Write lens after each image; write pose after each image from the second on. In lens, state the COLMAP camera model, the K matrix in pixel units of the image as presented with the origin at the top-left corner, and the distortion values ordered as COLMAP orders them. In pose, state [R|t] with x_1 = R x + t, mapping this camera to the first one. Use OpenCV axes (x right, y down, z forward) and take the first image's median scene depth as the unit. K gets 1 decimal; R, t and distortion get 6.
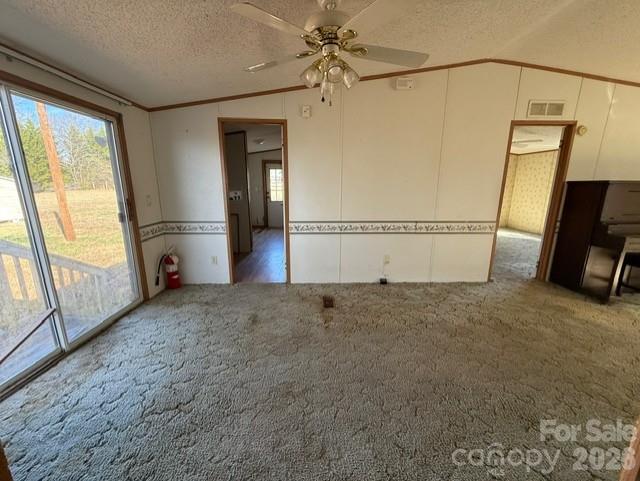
lens RADIAL K [[254.3, 0, 318.8], [0, 254.3, 239.9], [0, 0, 1]] dist [-0.000428, -0.000479]
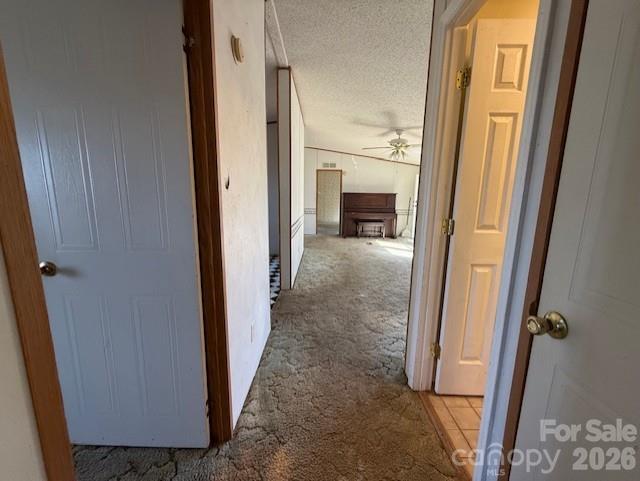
lens RADIAL K [[254.3, 0, 318.6], [0, 254.3, 240.2], [0, 0, 1]] dist [-0.000428, -0.000479]
pose [[0.999544, 0.013936, -0.026782, 0.860939], [-0.015138, 0.998862, -0.045219, 0.366438], [0.026121, 0.045604, 0.998618, -1.550956]]
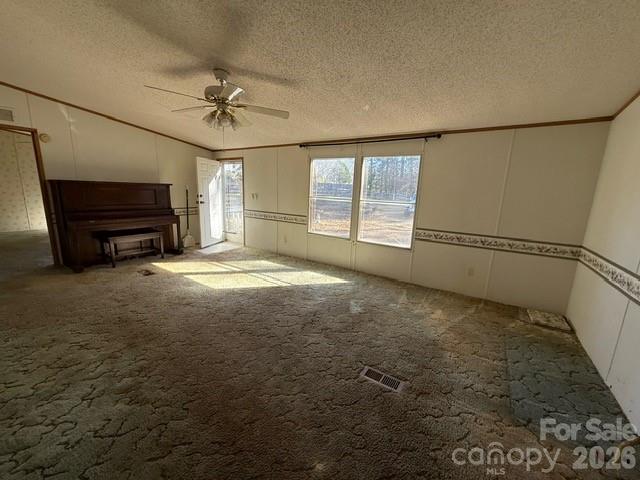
lens RADIAL K [[254.3, 0, 319.1], [0, 254.3, 240.1], [0, 0, 1]] dist [-0.000428, -0.000479]
pose [[0.570179, -0.144110, 0.808782, 0.736990], [0.143623, 0.986818, 0.074581, 0.150433], [-0.808869, 0.073635, 0.583360, -0.741419]]
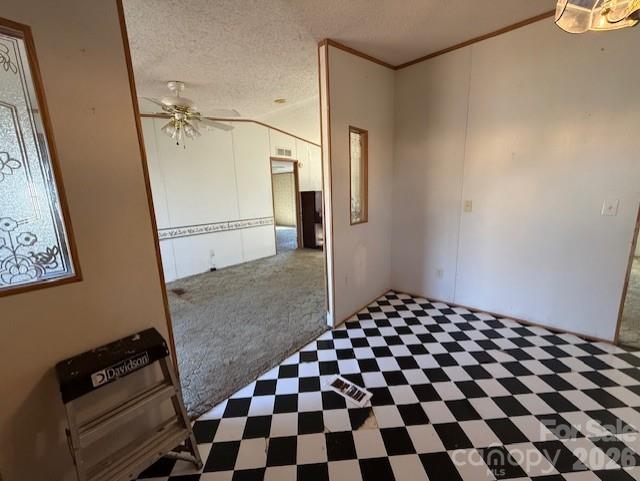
lens RADIAL K [[254.3, 0, 318.8], [0, 254.3, 239.8], [0, 0, 1]] dist [-0.000428, -0.000479]
pose [[0.673547, -0.156254, 0.722439, -0.343521], [0.189095, 0.981301, 0.035945, 0.077202], [-0.714547, 0.112399, 0.690499, -0.355895]]
